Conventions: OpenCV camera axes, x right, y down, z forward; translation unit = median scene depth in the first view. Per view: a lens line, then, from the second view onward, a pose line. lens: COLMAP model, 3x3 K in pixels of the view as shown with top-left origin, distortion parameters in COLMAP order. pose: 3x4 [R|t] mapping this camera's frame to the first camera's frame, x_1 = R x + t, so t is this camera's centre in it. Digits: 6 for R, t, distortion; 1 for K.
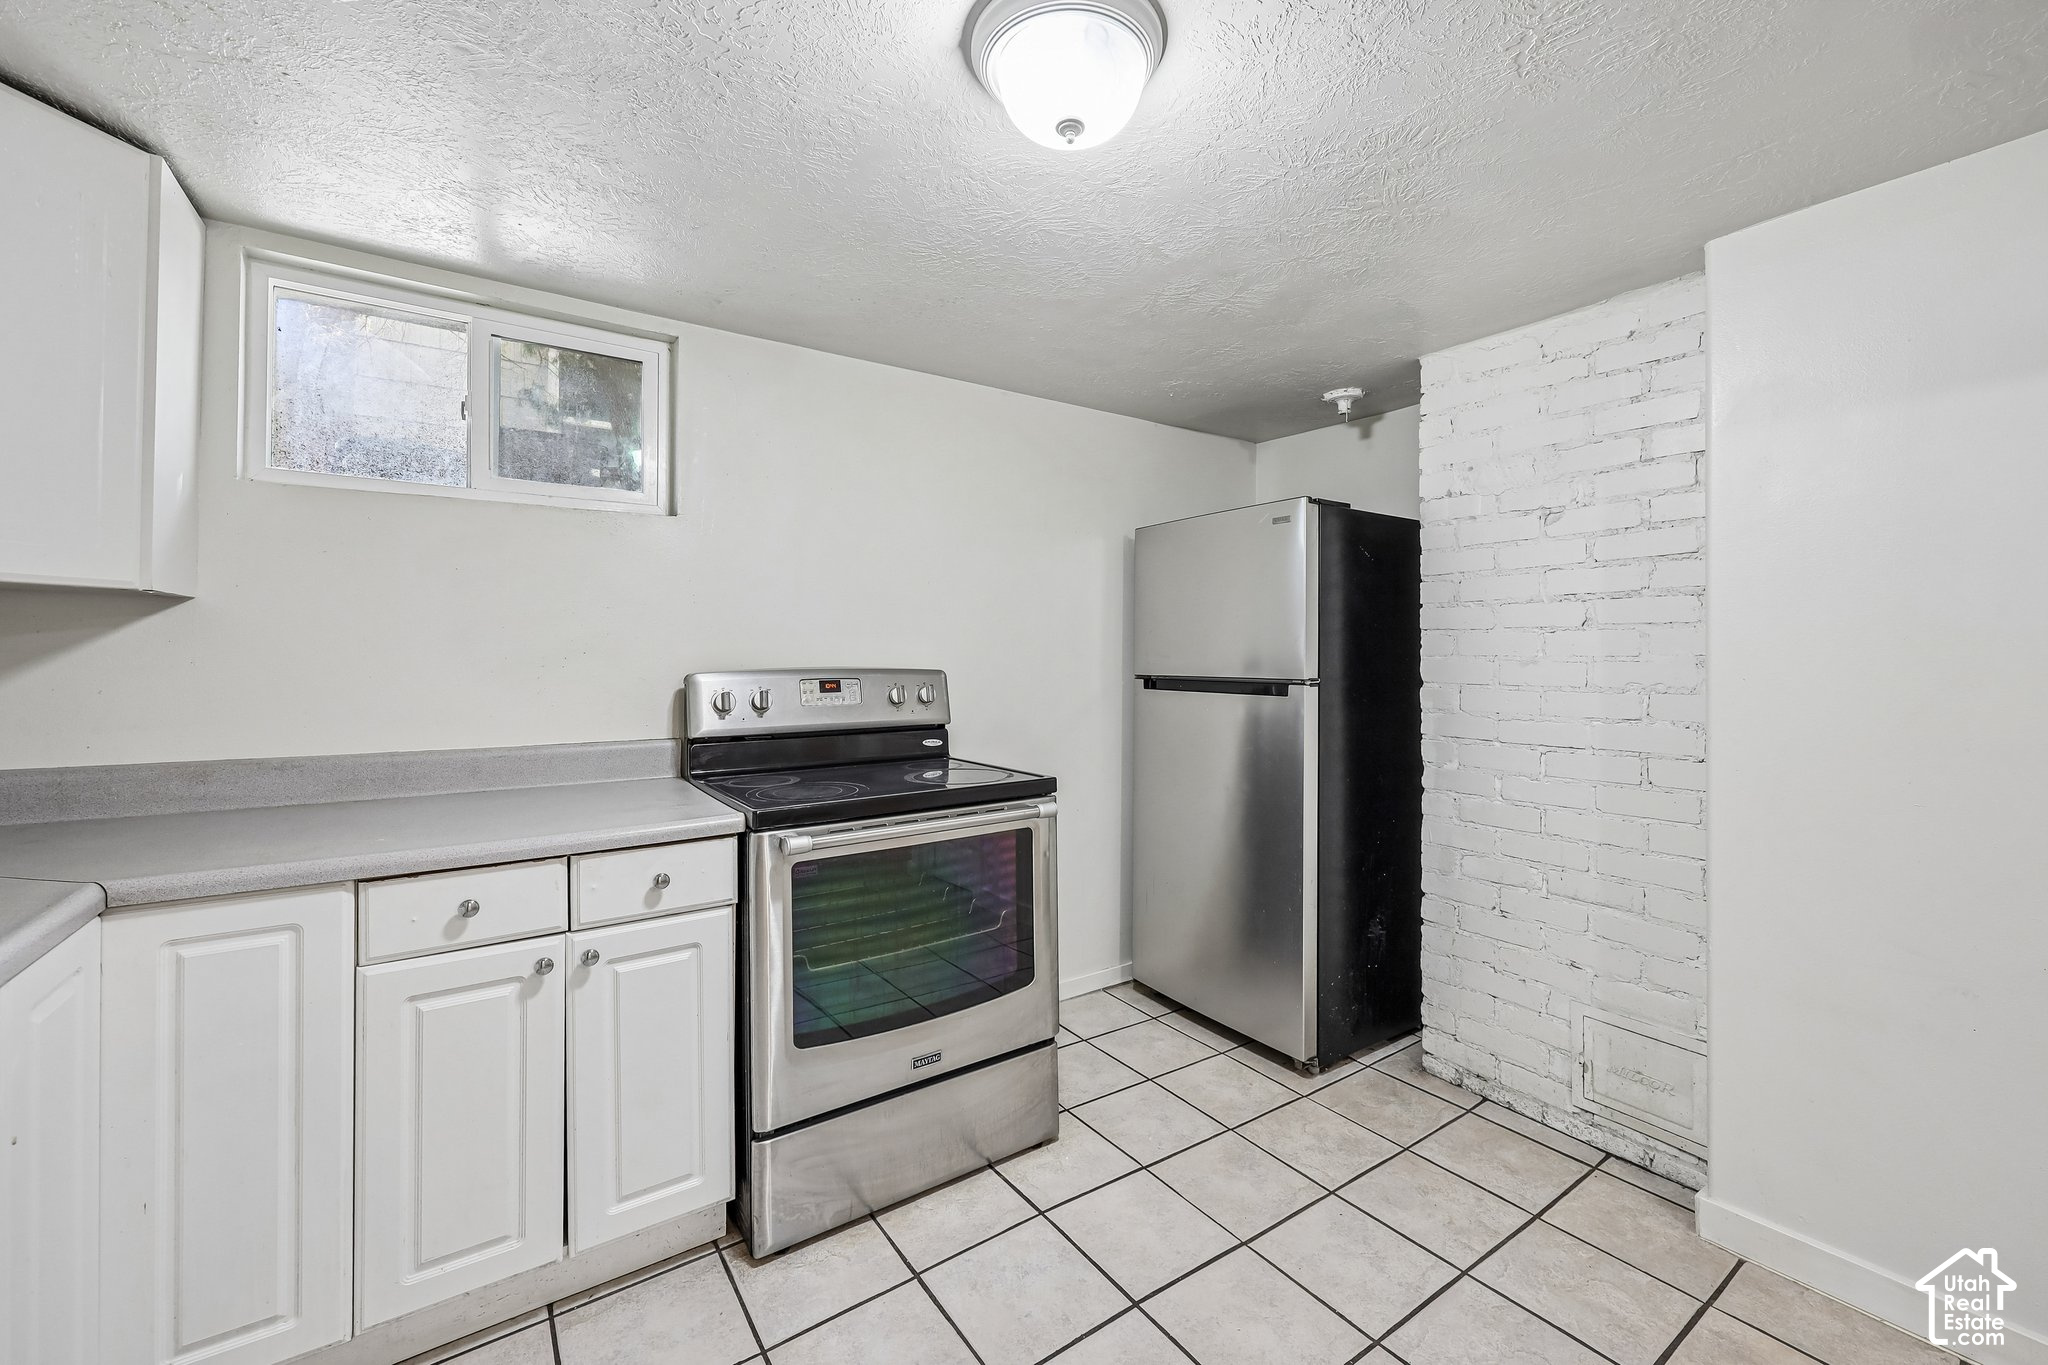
lens RADIAL K [[823.6, 0, 1031.1], [0, 823.6, 654.5], [0, 0, 1]] dist [-0.002560, 0.000789]
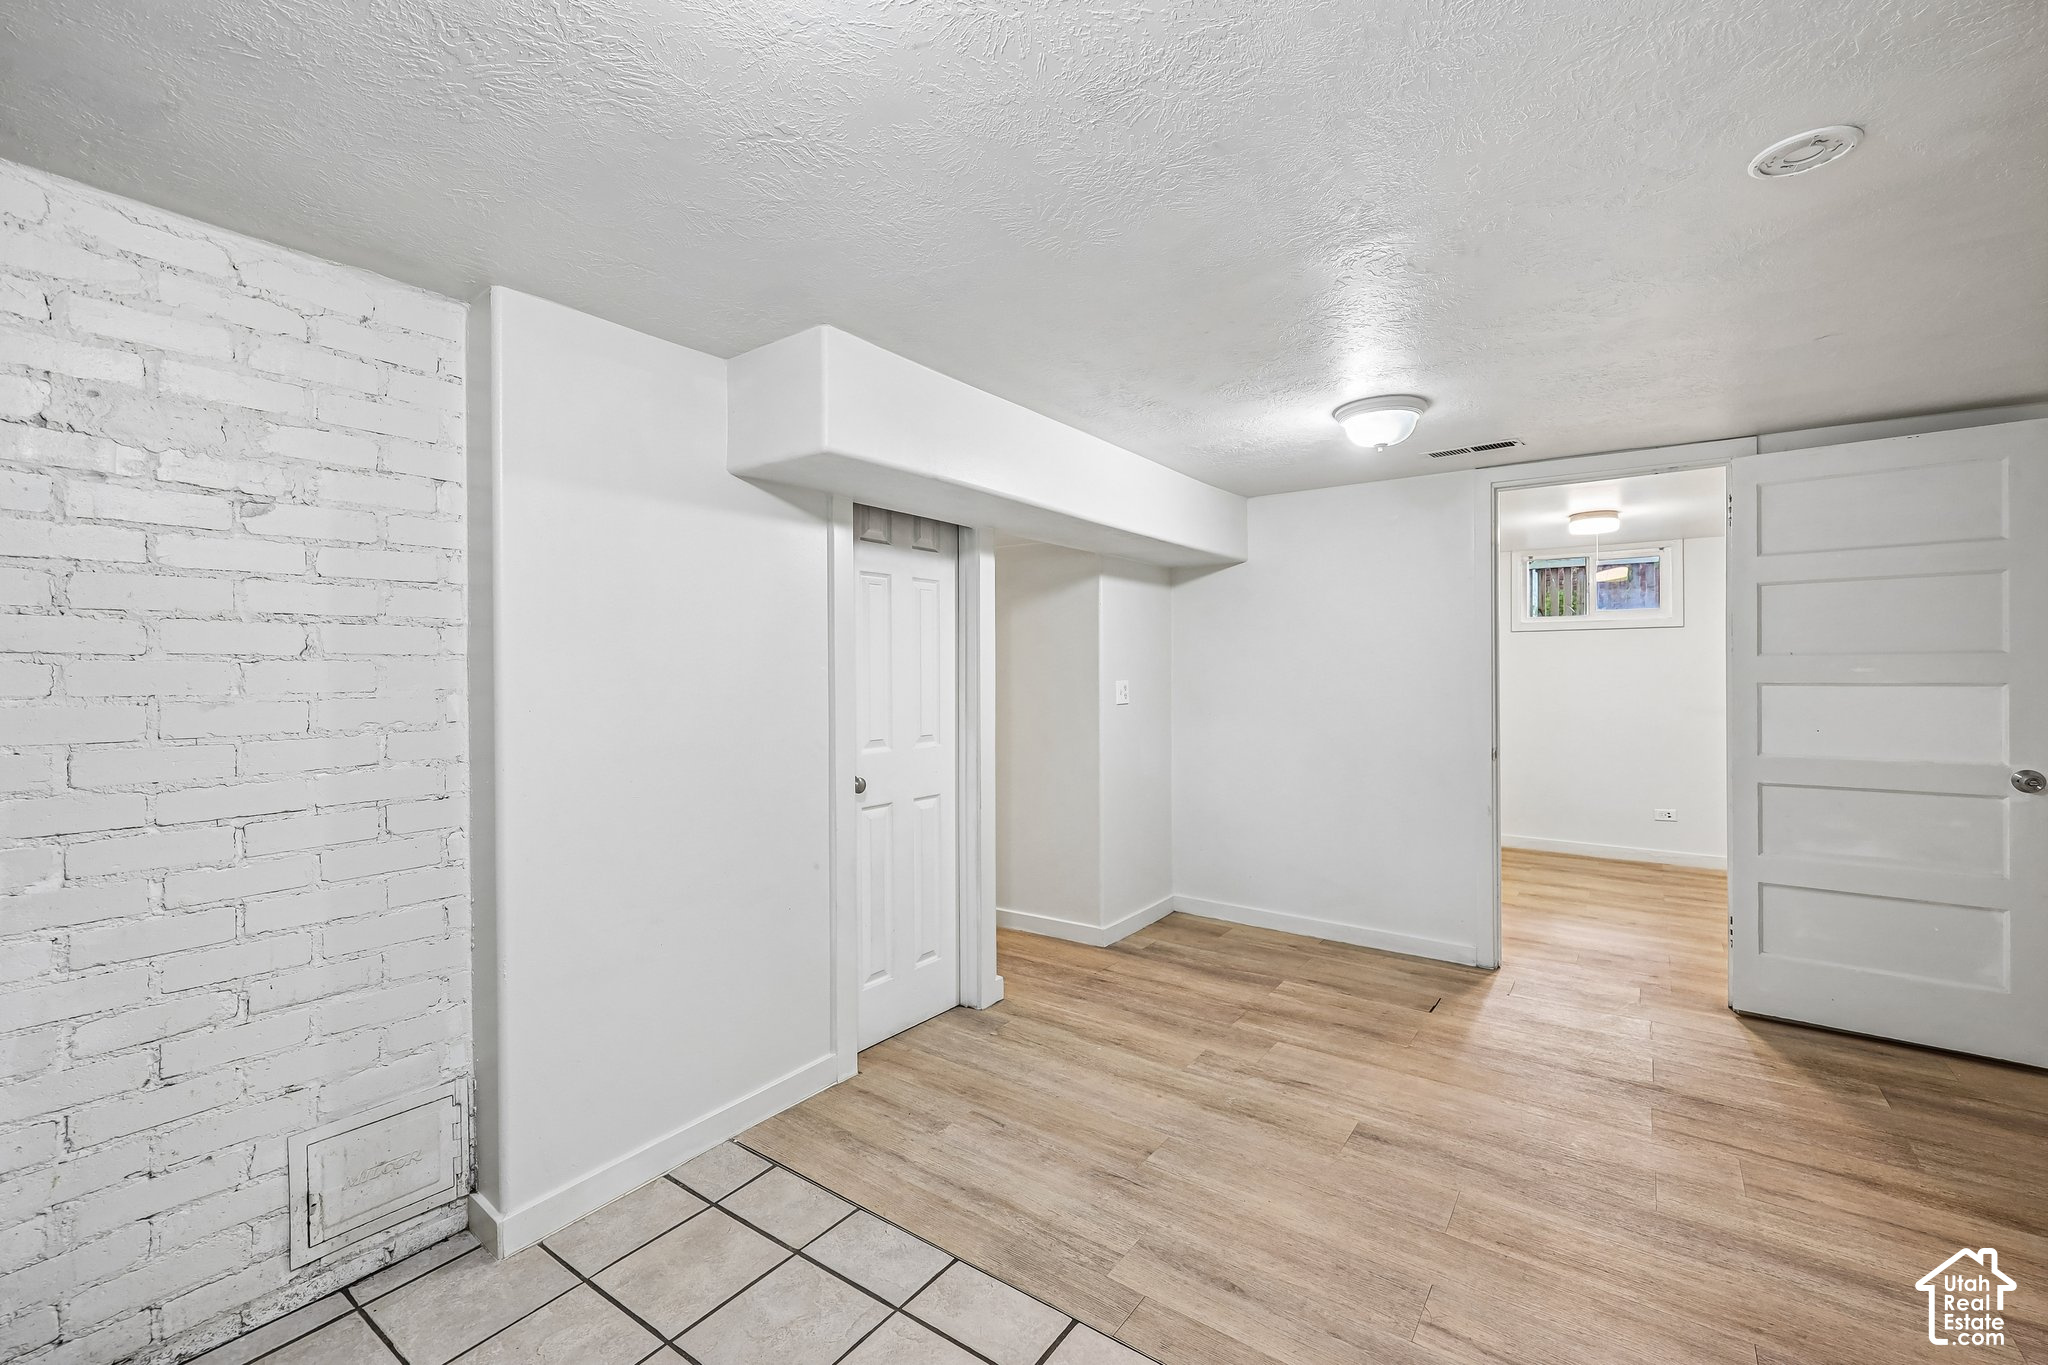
lens RADIAL K [[848.5, 0, 1036.4], [0, 848.5, 679.0], [0, 0, 1]] dist [0.000716, 0.000069]
pose [[-0.330189, -0.007246, 0.943887, -0.332994], [0.006394, 0.999930, 0.009913, -0.015373], [-0.943893, 0.009309, -0.330119, 0.604240]]
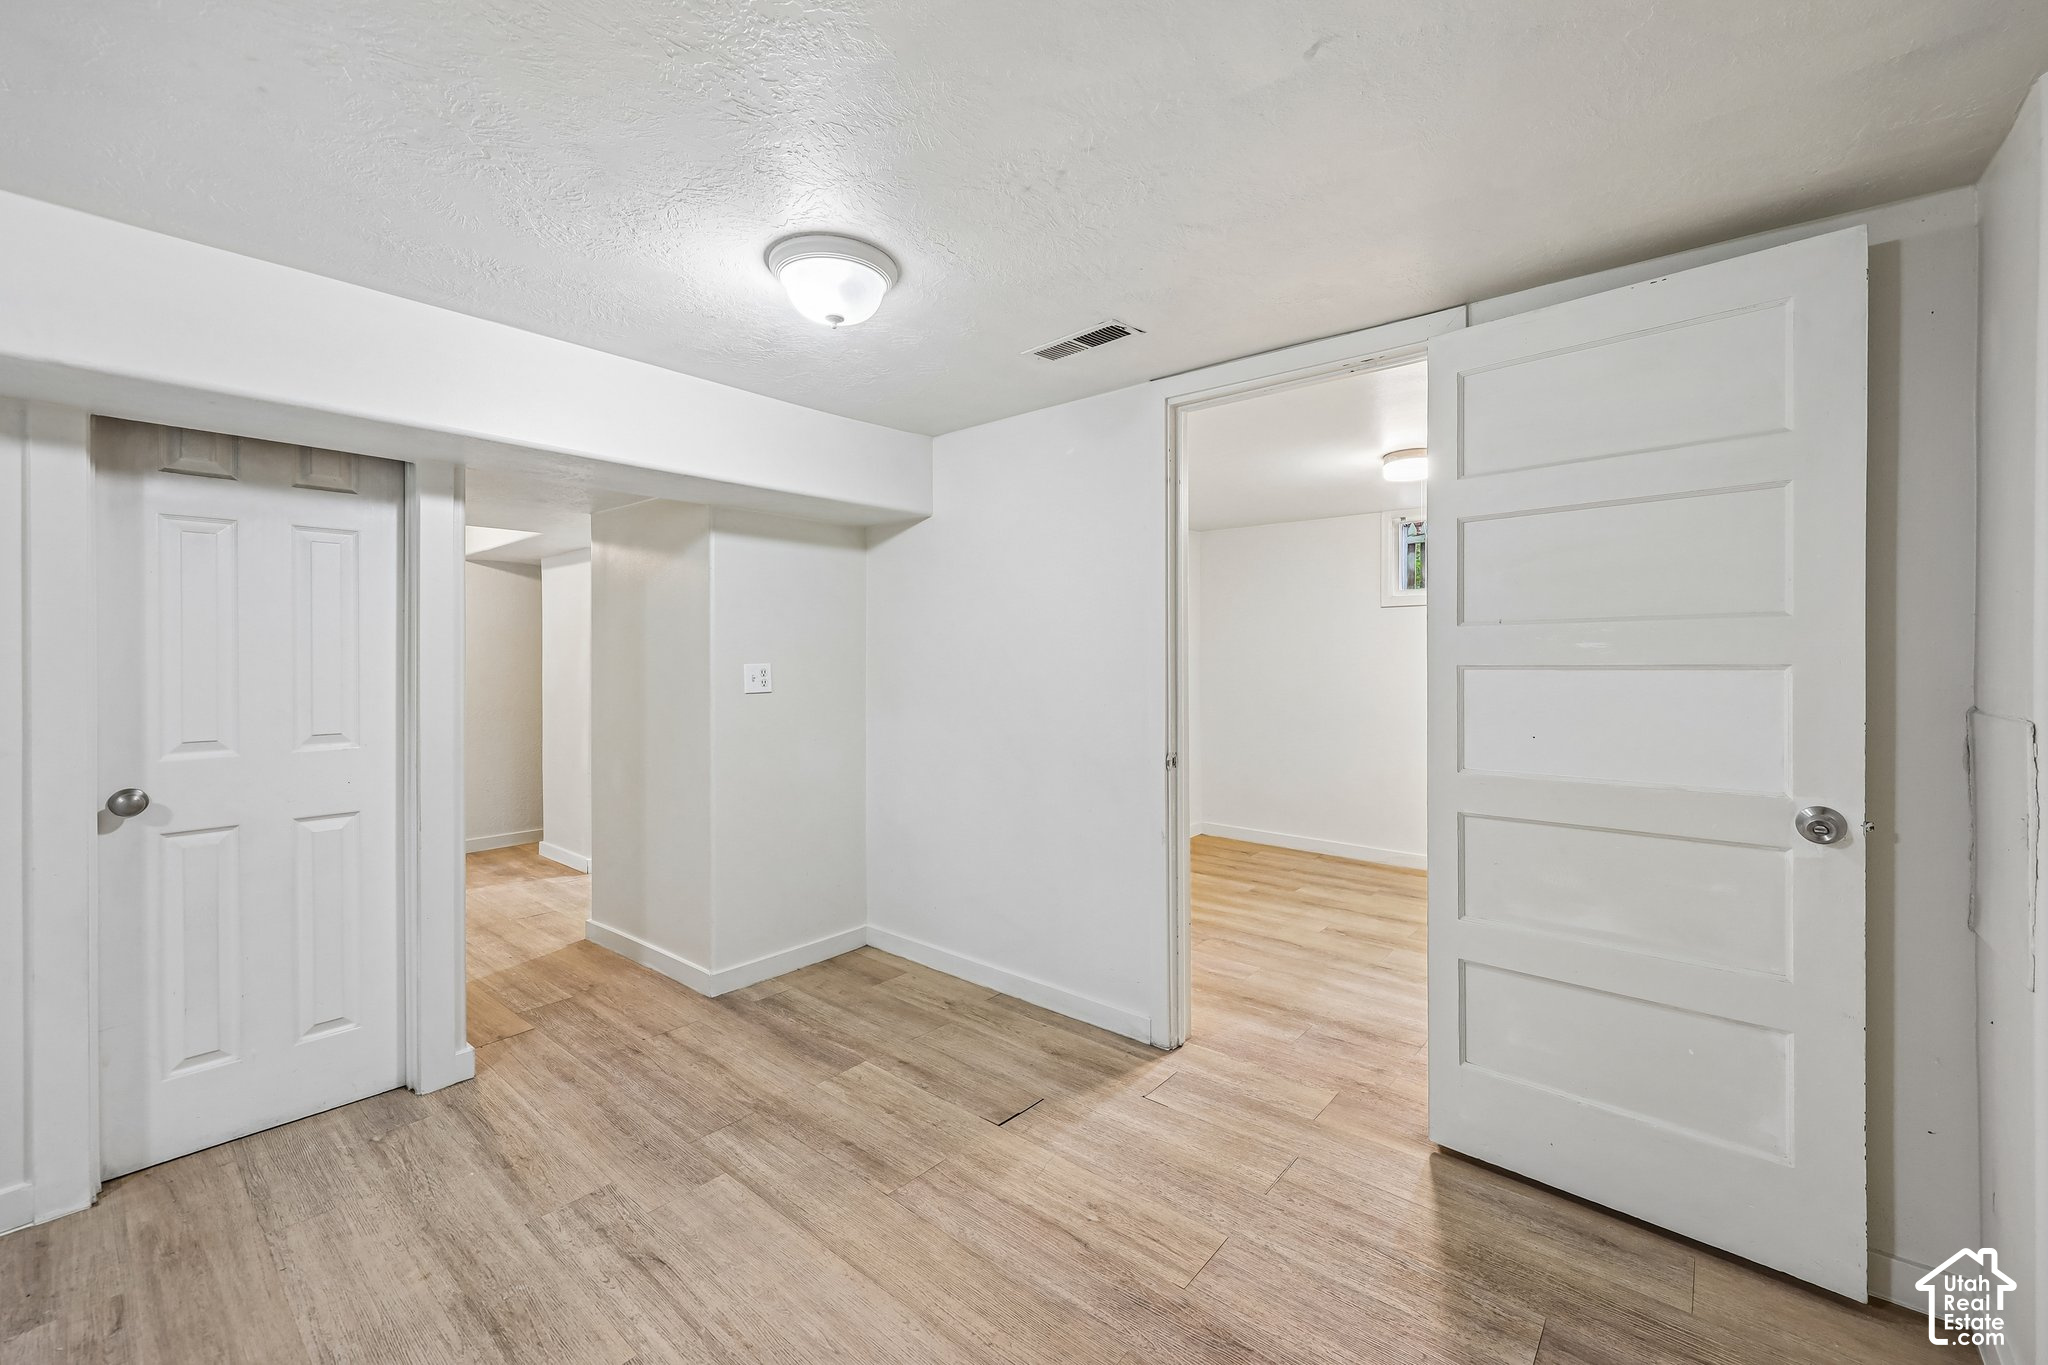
lens RADIAL K [[823.6, 0, 1036.9], [0, 823.6, 665.0], [0, 0, 1]] dist [-0.002560, 0.000789]
pose [[-0.258319, -0.006226, 0.966040, -0.165426], [0.007363, 0.999937, 0.008413, 0.001922], [-0.966032, 0.009287, -0.258257, -0.327358]]
